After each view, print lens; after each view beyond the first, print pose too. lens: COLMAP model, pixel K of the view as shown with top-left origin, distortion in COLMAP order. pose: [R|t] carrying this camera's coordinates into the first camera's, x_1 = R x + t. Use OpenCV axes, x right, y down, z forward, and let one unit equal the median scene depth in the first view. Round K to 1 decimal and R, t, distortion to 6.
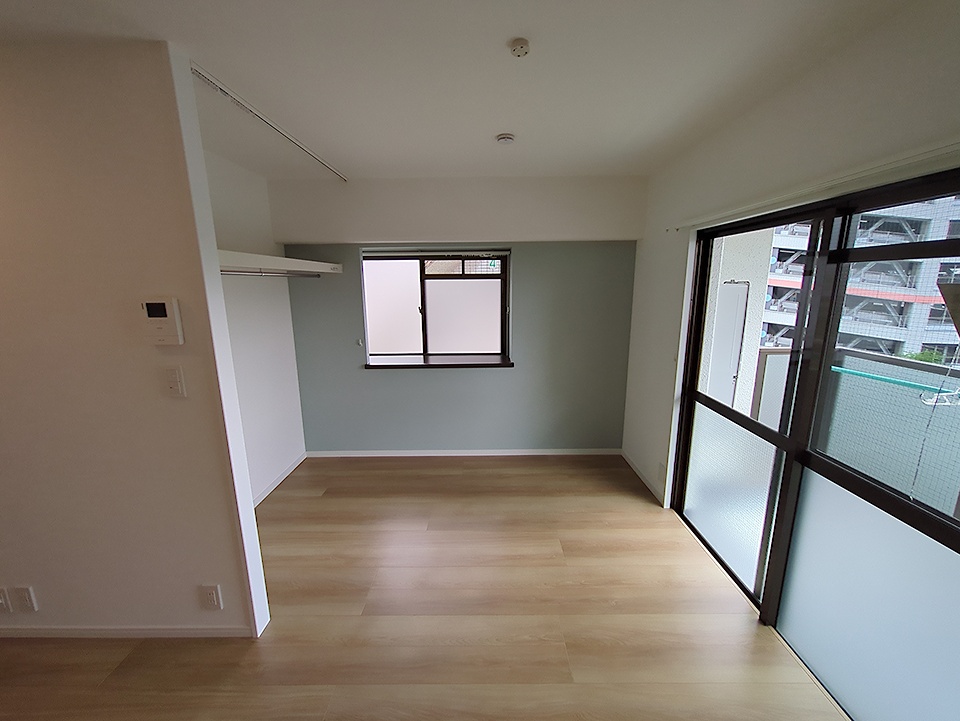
lens RADIAL K [[377.4, 0, 483.3], [0, 377.4, 355.3], [0, 0, 1]] dist [0.001724, 0.000357]
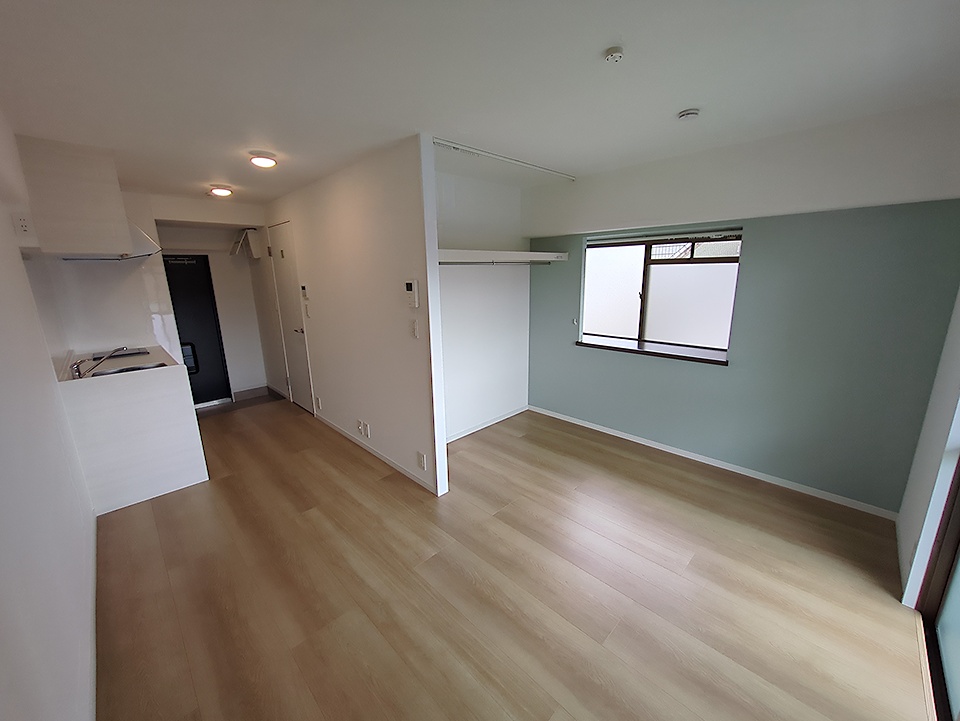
lens RADIAL K [[377.4, 0, 483.4], [0, 377.4, 355.8], [0, 0, 1]] dist [0.001724, 0.000357]
pose [[0.709737, 0.150278, -0.688252, 0.275964], [-0.122541, 0.988424, 0.089453, -0.000284], [0.693727, 0.020851, 0.719936, -0.011224]]
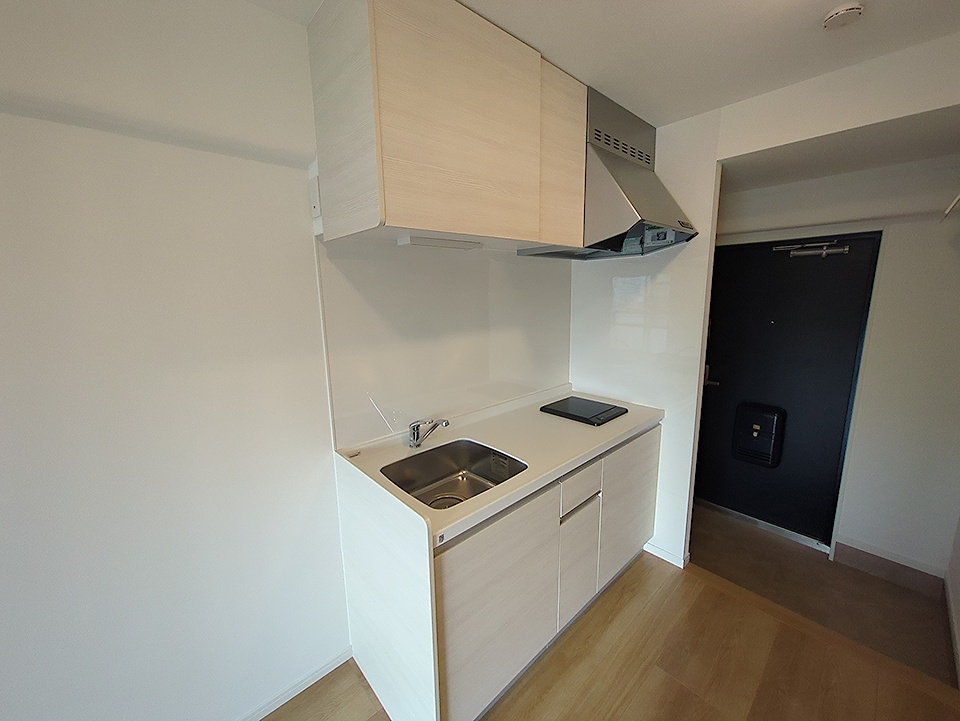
lens RADIAL K [[377.4, 0, 493.4], [0, 377.4, 357.4], [0, 0, 1]] dist [0.001724, 0.000357]
pose [[-0.717822, 0.139905, -0.682025, -0.632227], [-0.114584, 0.942505, 0.313936, -0.049222], [0.686733, 0.303499, -0.660519, 0.323973]]
